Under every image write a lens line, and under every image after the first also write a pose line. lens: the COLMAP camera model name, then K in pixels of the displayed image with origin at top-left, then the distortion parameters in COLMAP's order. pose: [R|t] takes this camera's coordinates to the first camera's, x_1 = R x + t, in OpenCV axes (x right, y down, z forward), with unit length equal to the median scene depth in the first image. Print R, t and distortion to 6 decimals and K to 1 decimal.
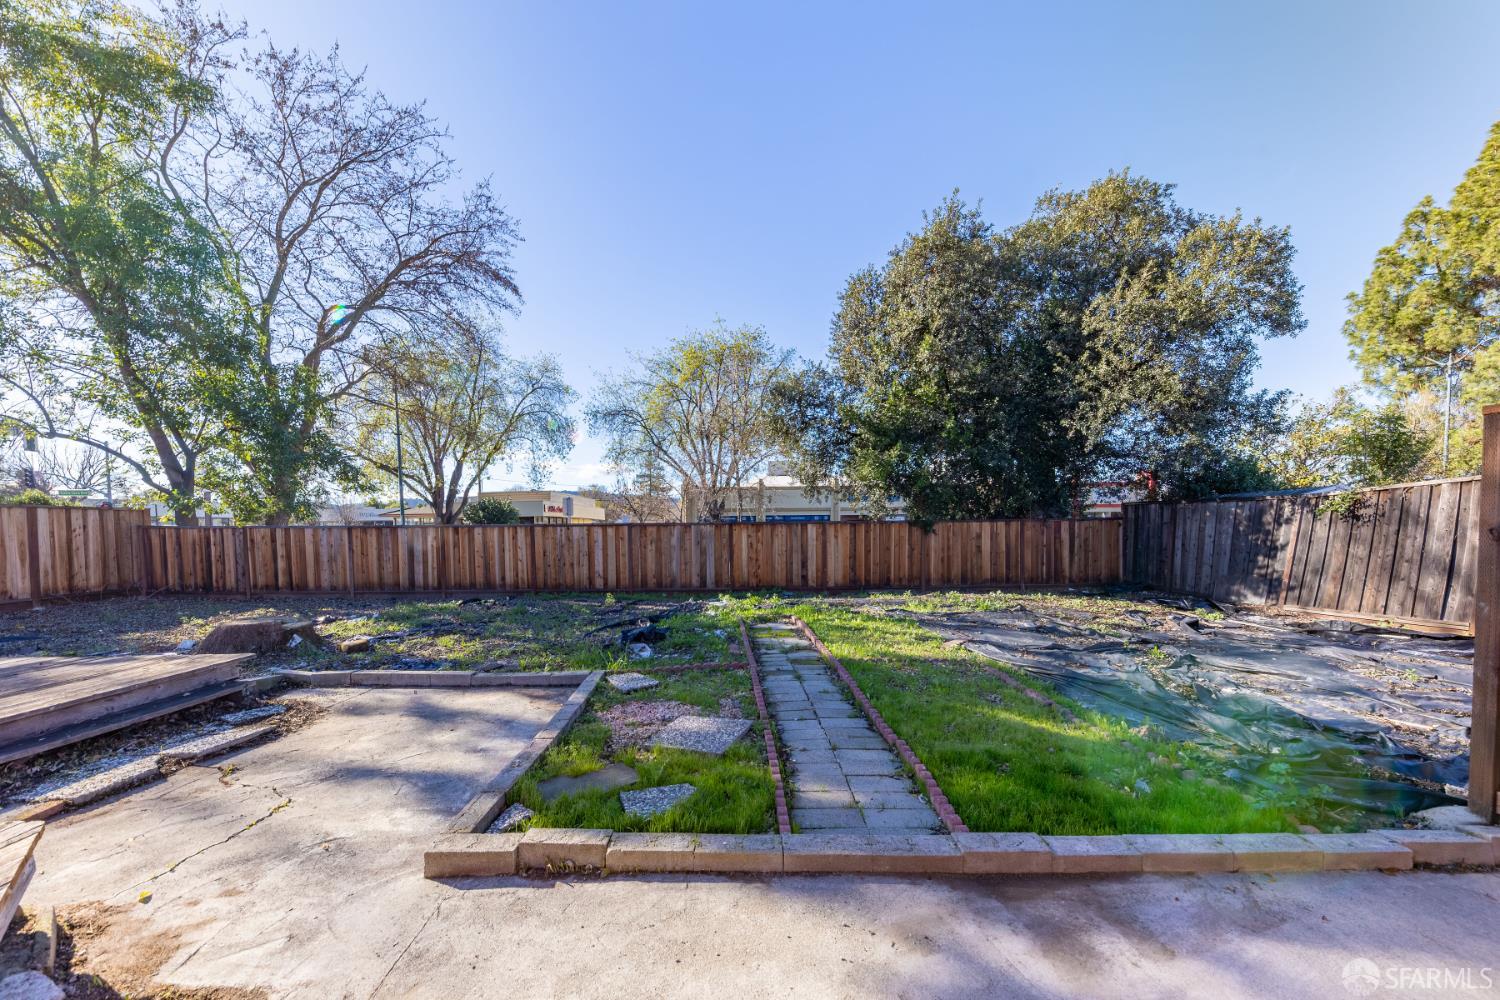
lens RADIAL K [[545.2, 0, 747.2], [0, 545.2, 552.9], [0, 0, 1]] dist [0.002362, 0.000165]
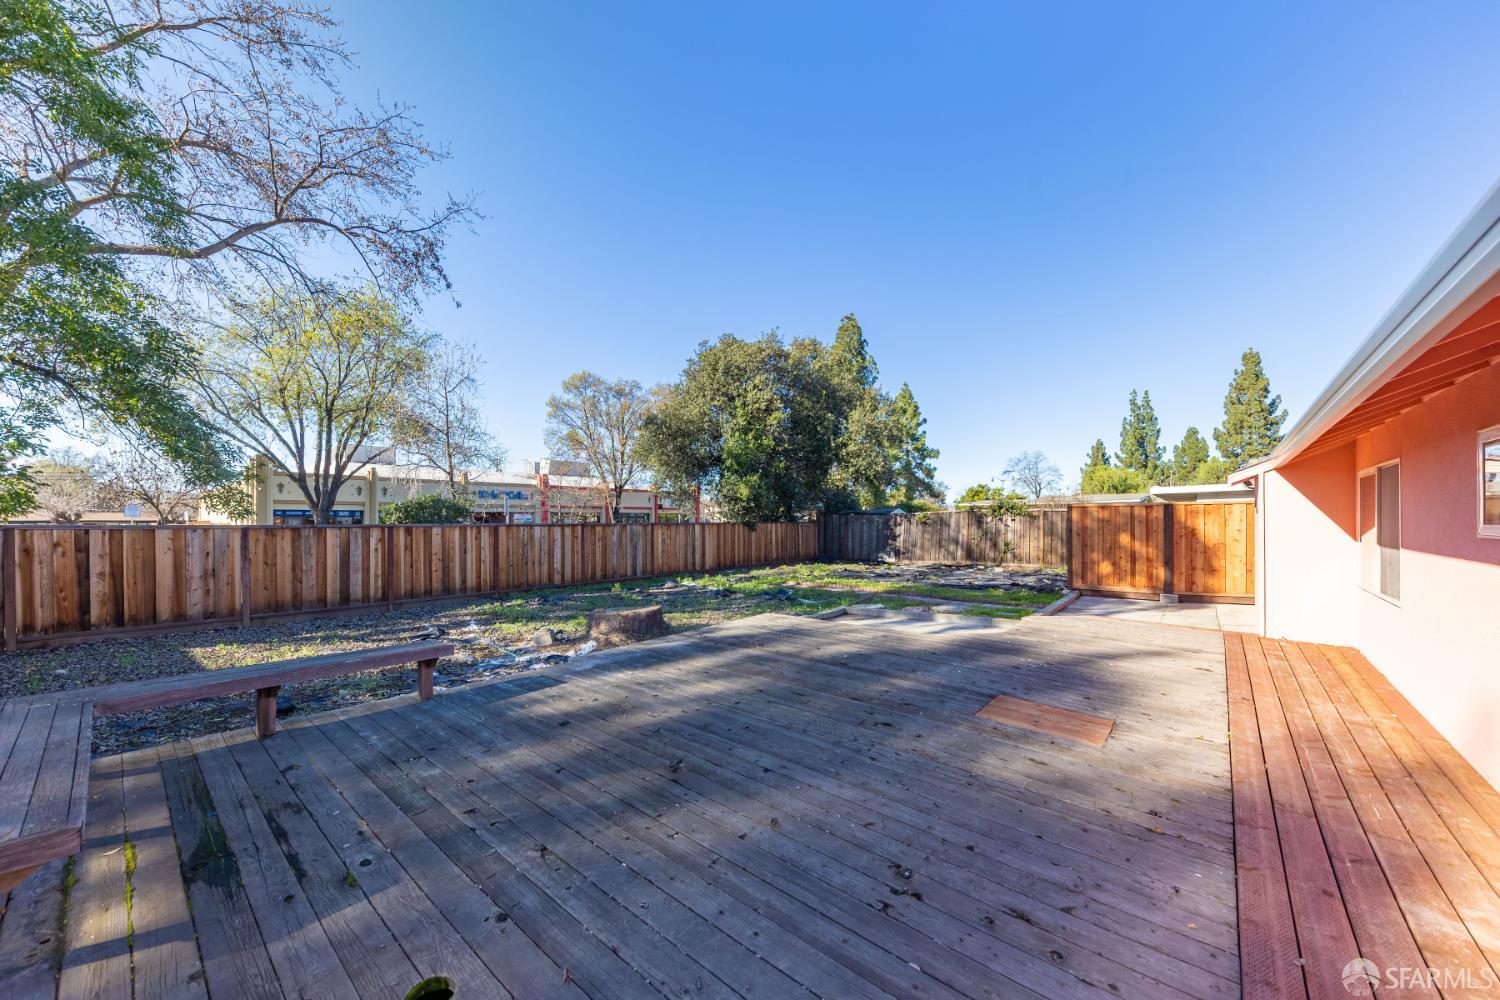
lens RADIAL K [[547.8, 0, 750.2], [0, 547.8, 523.7], [0, 0, 1]] dist [-0.000694, -0.000078]
pose [[0.636146, 0.002900, 0.771564, -0.868816], [0.033022, 0.998974, -0.030980, -0.007766], [-0.770862, 0.045186, 0.635397, 0.010167]]
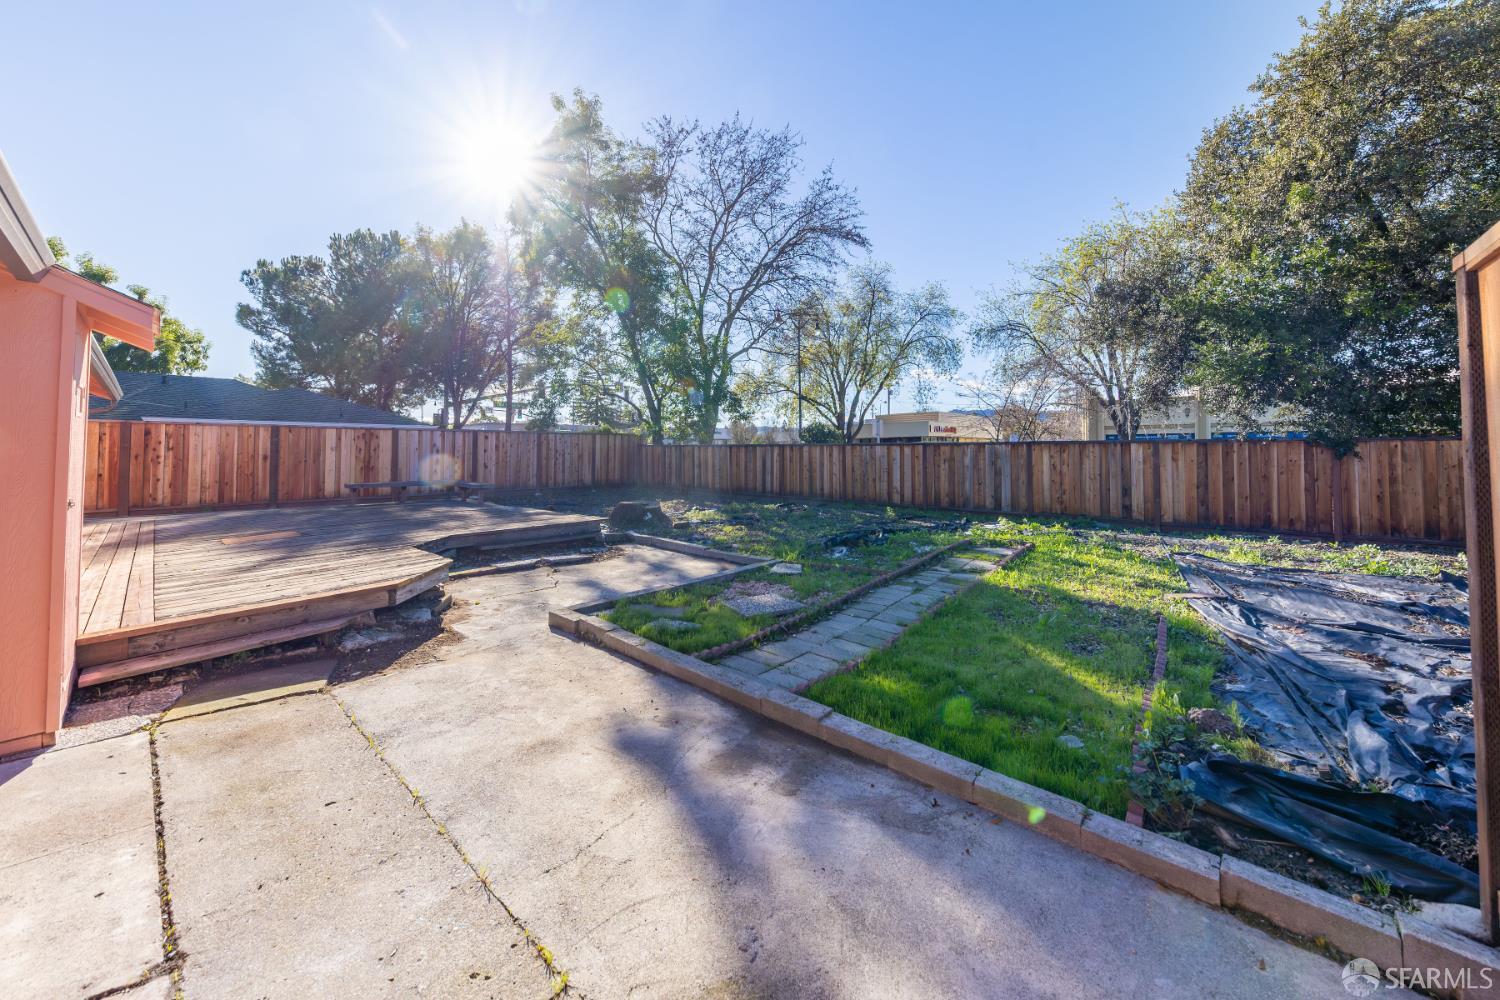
lens RADIAL K [[547.5, 0, 748.9], [0, 547.5, 436.0], [0, 0, 1]] dist [0.001284, 0.000081]
pose [[0.745235, -0.008805, -0.666744, 0.232542], [-0.036334, 0.997891, -0.053789, 0.001393], [0.665812, 0.064311, 0.743343, -0.002296]]
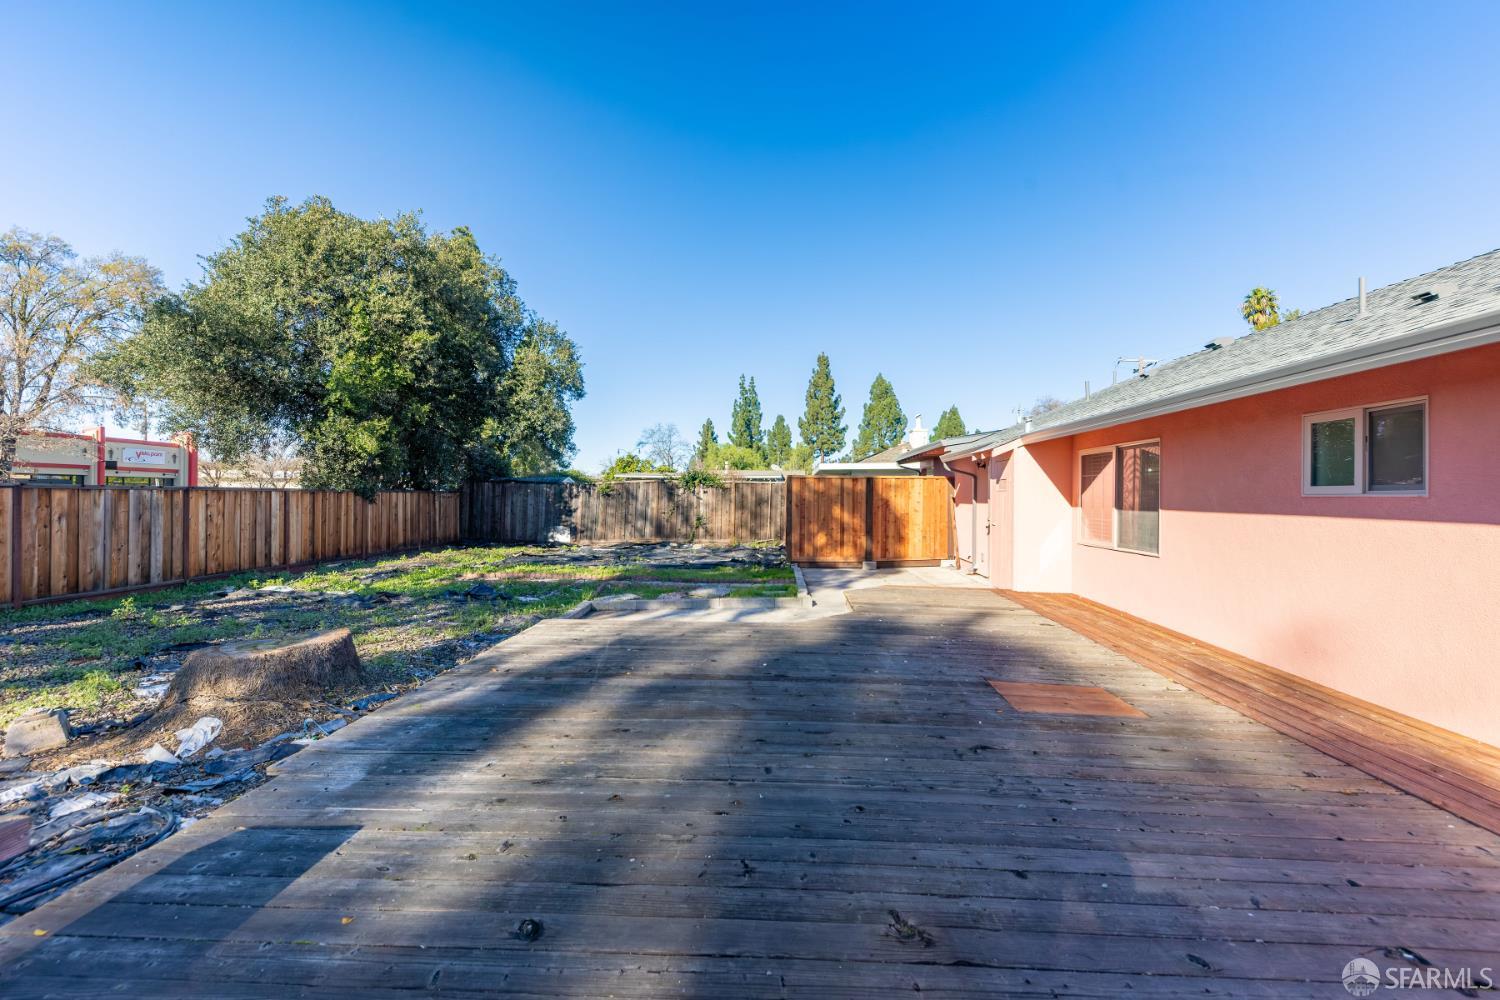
lens RADIAL K [[627.0, 0, 767.7], [0, 627.0, 496.5], [0, 0, 1]] dist [0.010190, -0.006349]
pose [[0.015835, 0.010598, 0.999818, -0.845725], [0.037304, 0.999241, -0.011183, -0.006159], [-0.999178, 0.037474, 0.015428, 0.219717]]
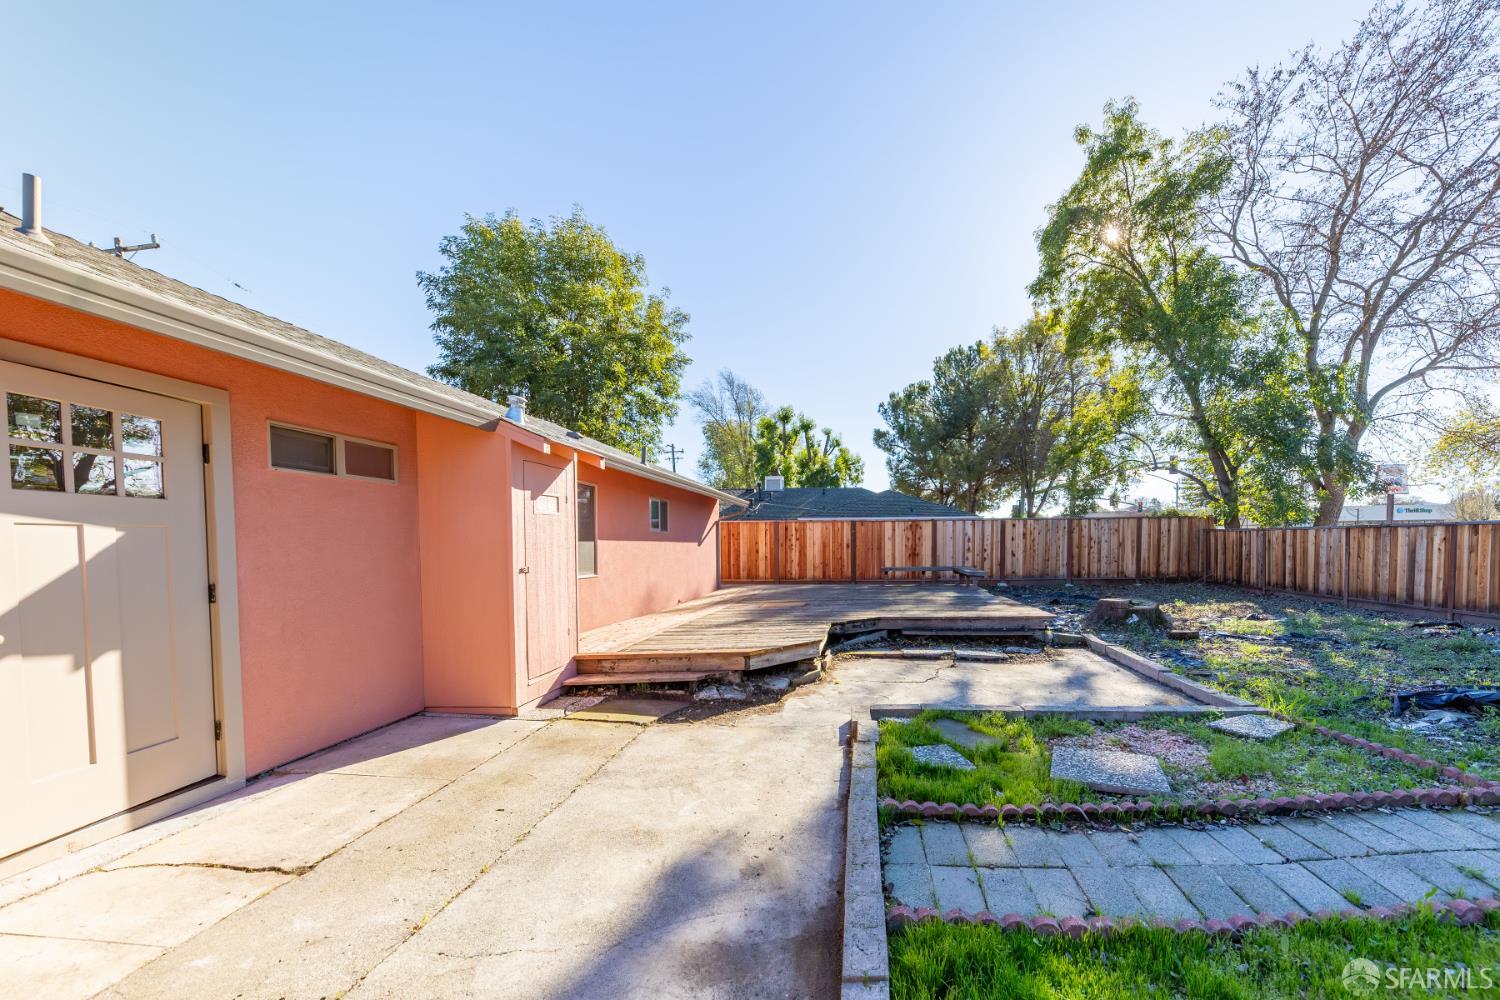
lens RADIAL K [[557.0, 0, 847.0], [0, 557.0, 564.5], [0, 0, 1]] dist [0.001360, -0.000020]
pose [[-0.029822, 0.048193, -0.998393, 0.230699], [-0.035822, 0.998144, 0.049251, -0.000974], [0.998913, 0.037233, -0.028040, 0.193942]]
